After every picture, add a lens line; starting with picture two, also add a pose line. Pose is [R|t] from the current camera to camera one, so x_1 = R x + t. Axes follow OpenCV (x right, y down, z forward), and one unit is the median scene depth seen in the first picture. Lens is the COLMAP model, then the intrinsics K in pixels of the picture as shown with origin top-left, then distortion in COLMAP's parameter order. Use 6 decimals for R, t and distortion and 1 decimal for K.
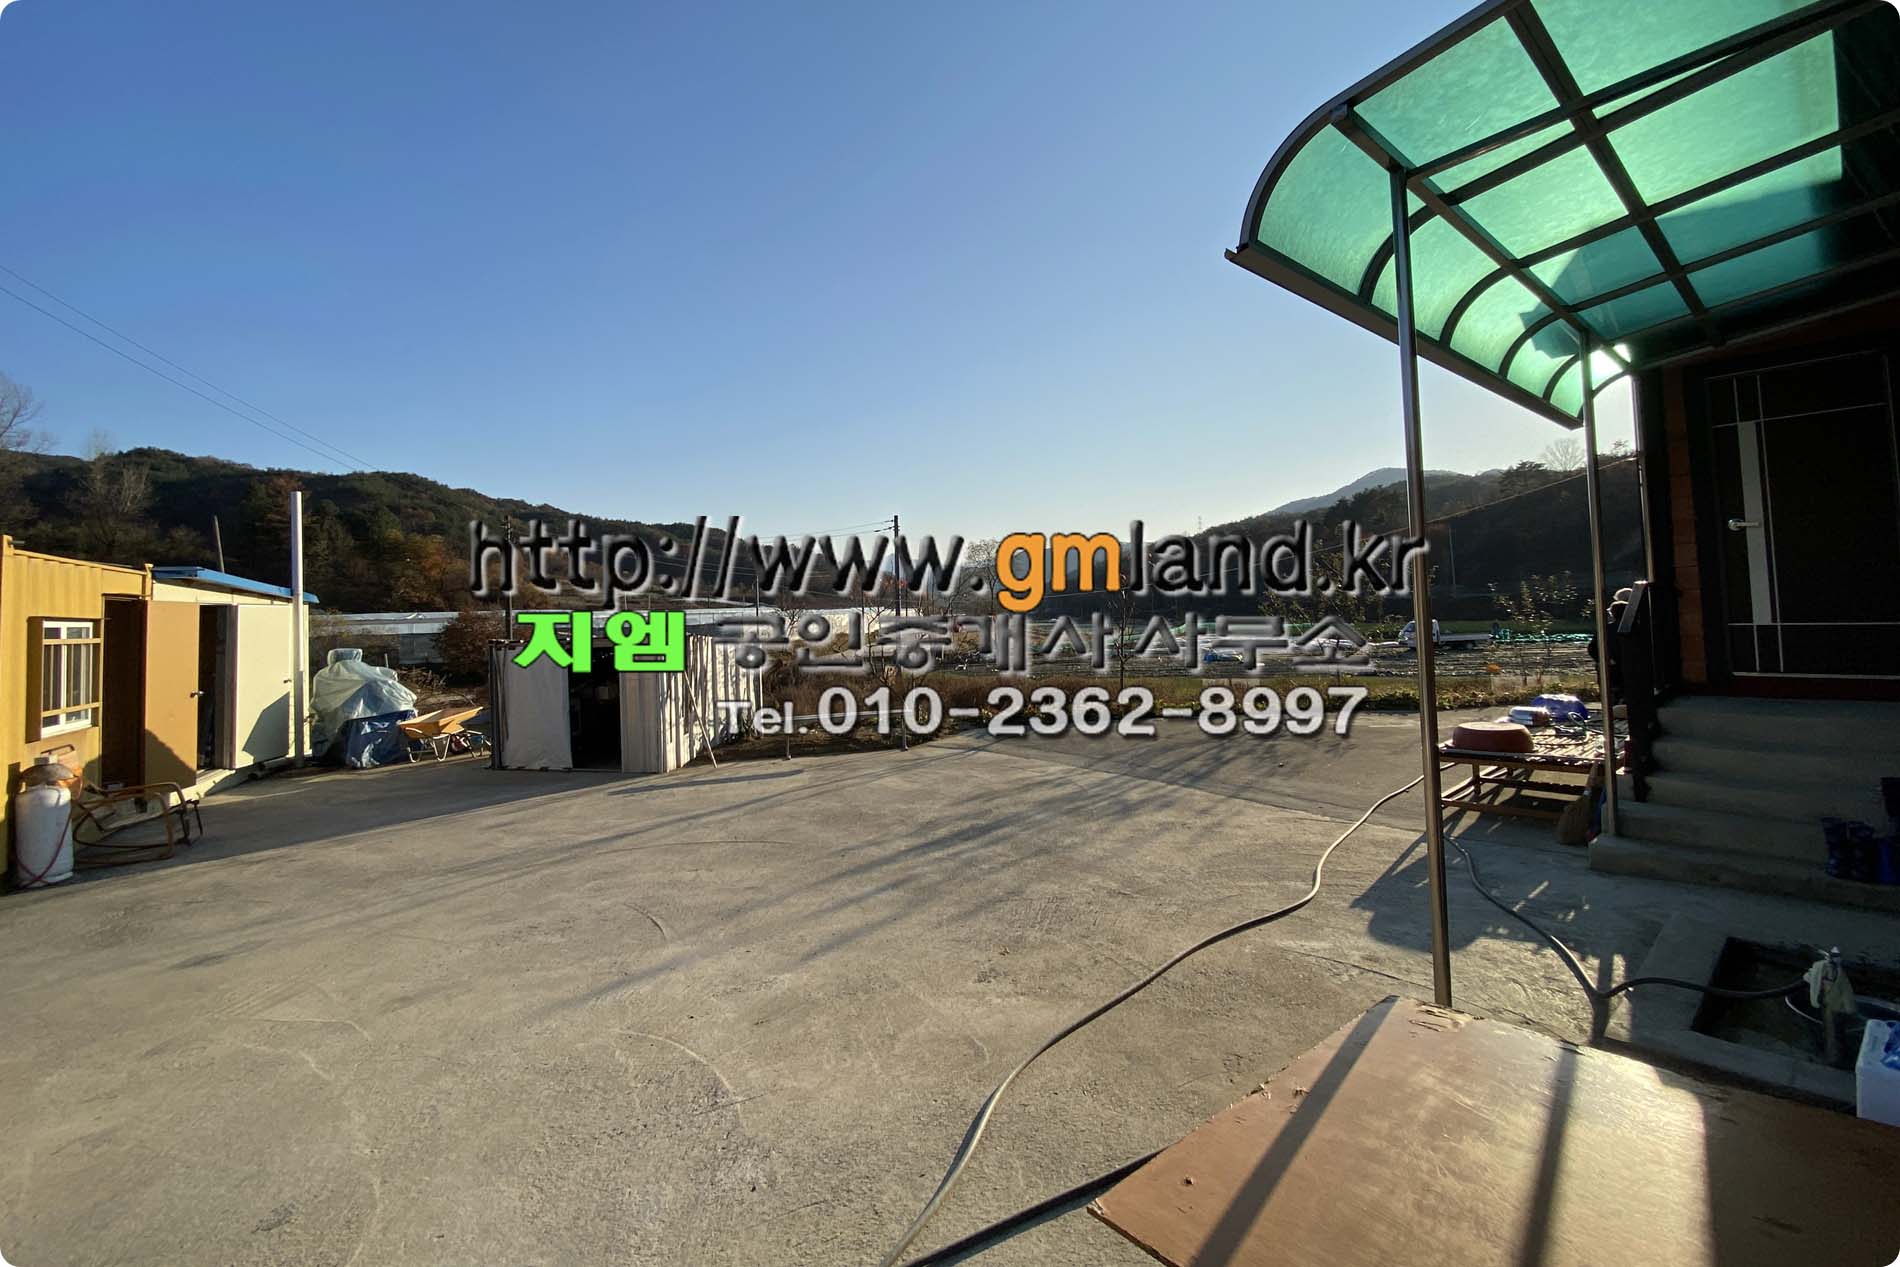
lens RADIAL K [[780.6, 0, 958.4], [0, 780.6, 630.8], [0, 0, 1]] dist [-0.004326, -0.000865]
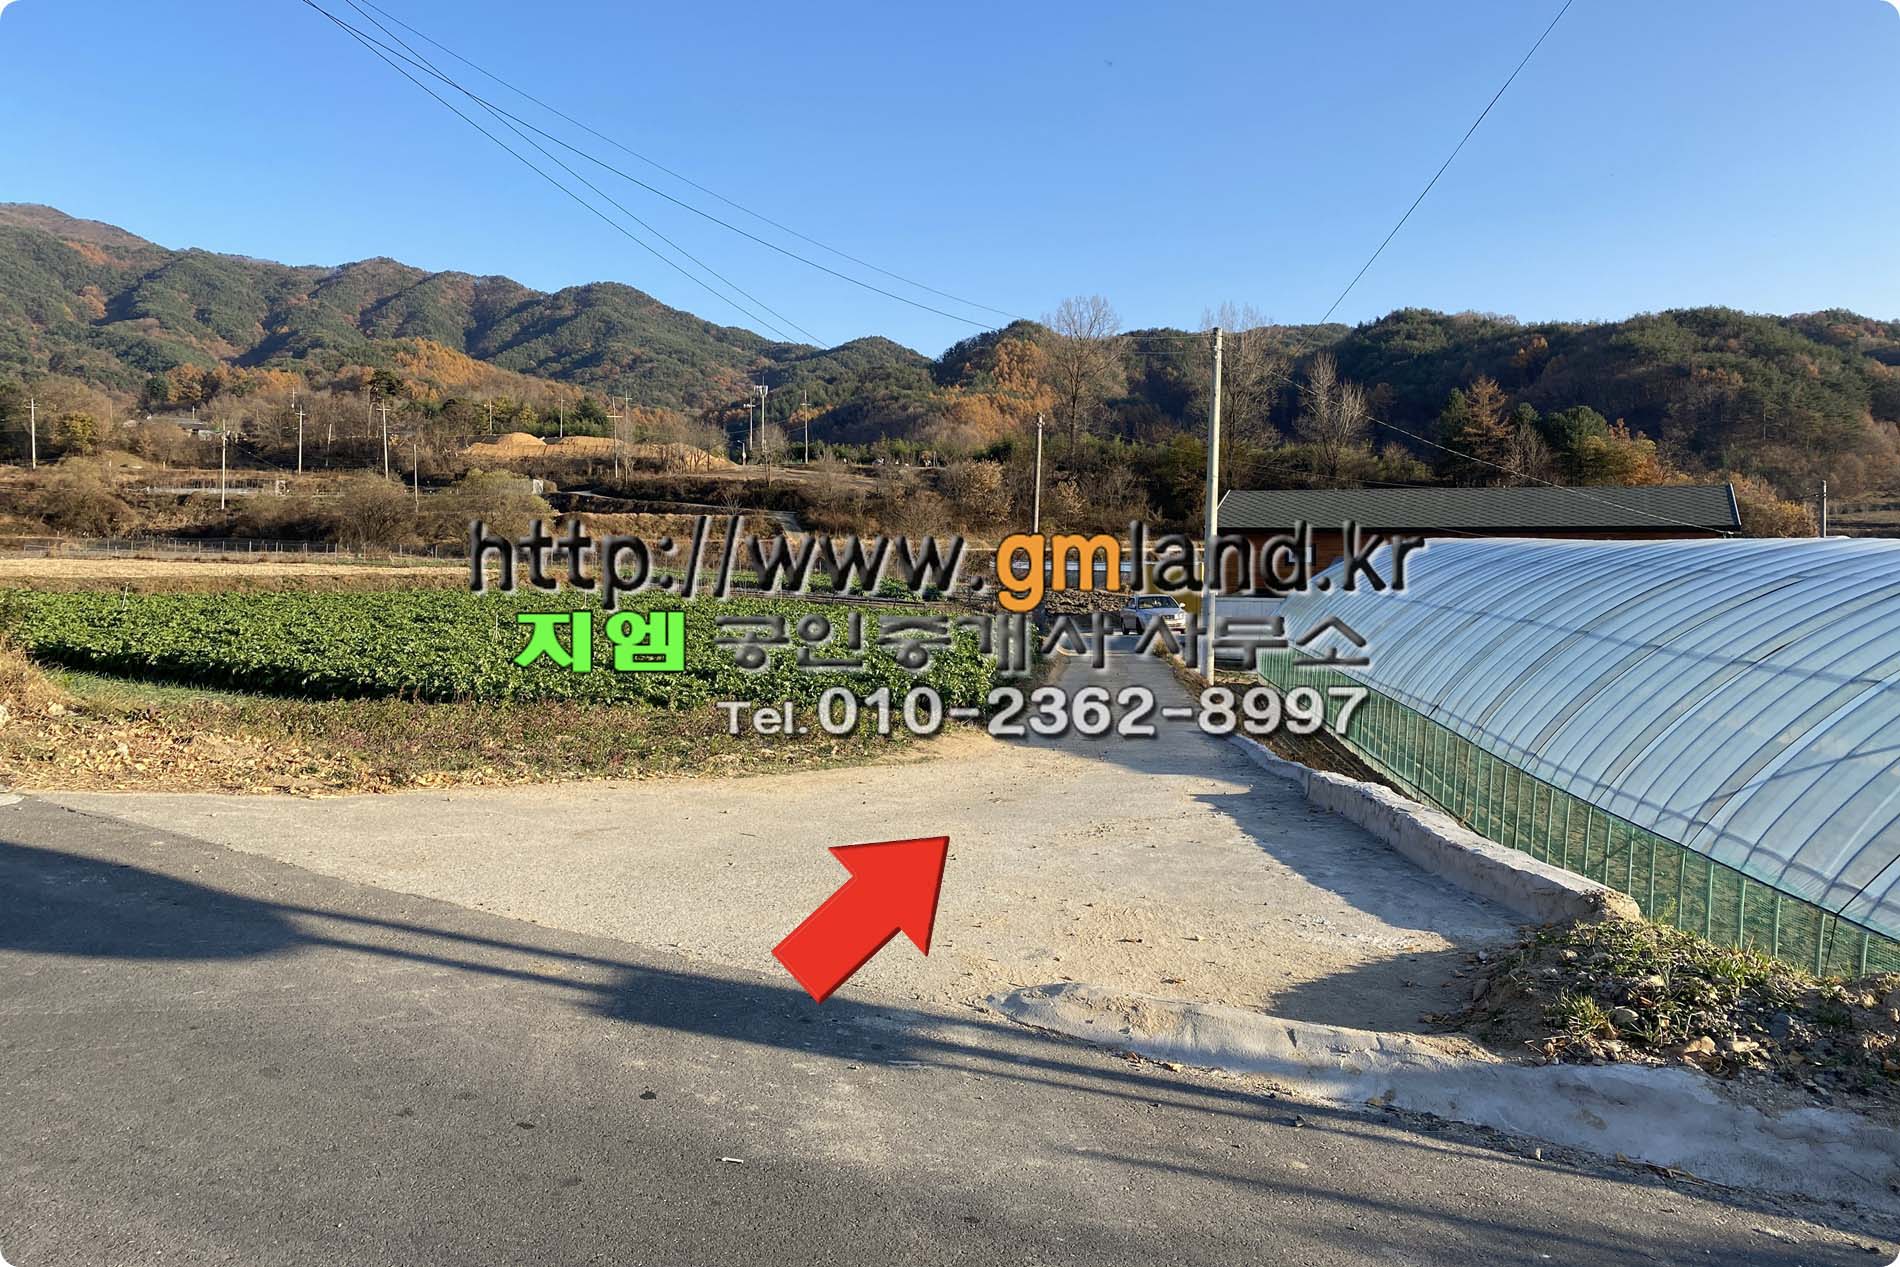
lens RADIAL K [[1523.2, 0, 954.4], [0, 1523.2, 635.7], [0, 0, 1]] dist [-0.035933, 0.019368]
pose [[0.458645, 0.068265, -0.885994, 0.290662], [-0.031434, 0.997667, 0.060597, -0.007530], [0.888063, 0.000058, 0.459721, -0.212970]]
